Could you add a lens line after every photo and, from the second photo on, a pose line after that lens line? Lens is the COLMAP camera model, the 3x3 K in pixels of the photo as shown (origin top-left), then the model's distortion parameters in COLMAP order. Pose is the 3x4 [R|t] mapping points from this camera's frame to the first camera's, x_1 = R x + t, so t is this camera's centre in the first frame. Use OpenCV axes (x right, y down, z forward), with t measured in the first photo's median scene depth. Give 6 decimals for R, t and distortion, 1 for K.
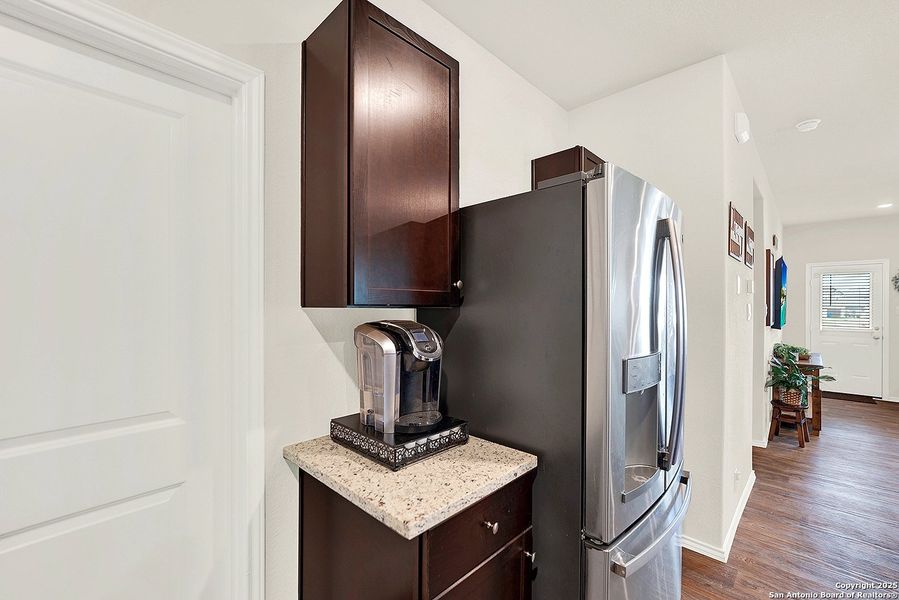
lens RADIAL K [[379.1, 0, 447.8], [0, 379.1, 309.5], [0, 0, 1]] dist [-0.022619, -0.000036]
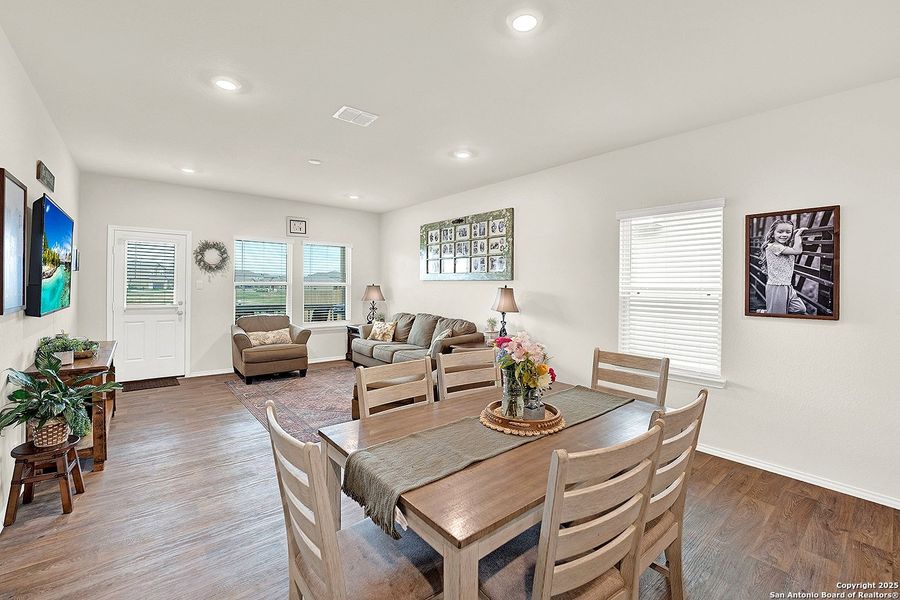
lens RADIAL K [[380.6, 0, 443.8], [0, 380.6, 291.3], [0, 0, 1]] dist [-0.020621, -0.000034]
pose [[0.117557, -0.014316, 0.992963, 1.193457], [-0.012382, 0.999797, 0.015880, -0.011268], [-0.992989, -0.014162, 0.117356, 0.895129]]
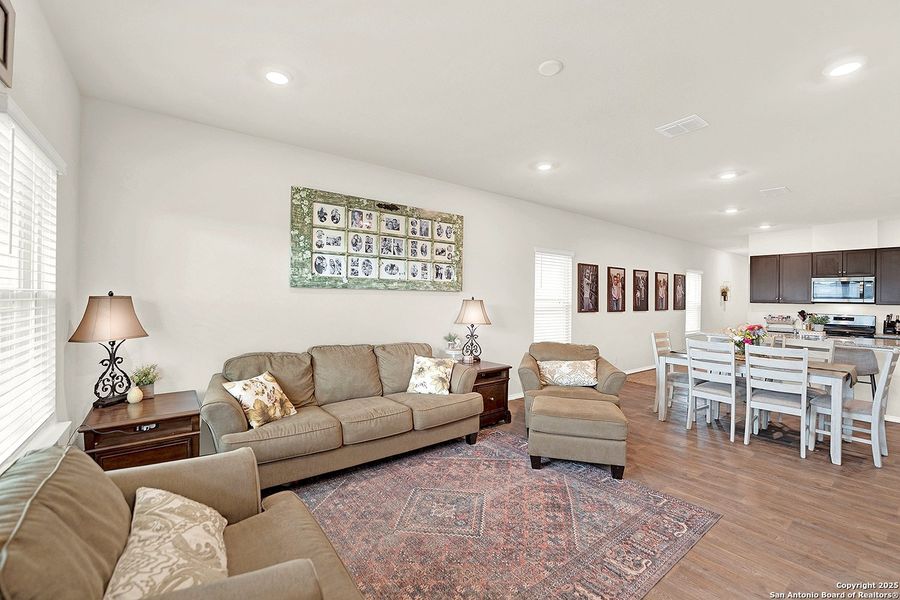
lens RADIAL K [[375.4, 0, 450.0], [0, 375.4, 300.0], [0, 0, 1]] dist [-0.019629, 0.000134]
pose [[-0.987608, -0.014520, 0.156269, 4.411186], [-0.013651, 0.999885, 0.006632, -0.011795], [-0.156348, 0.004417, -0.987692, 4.066564]]
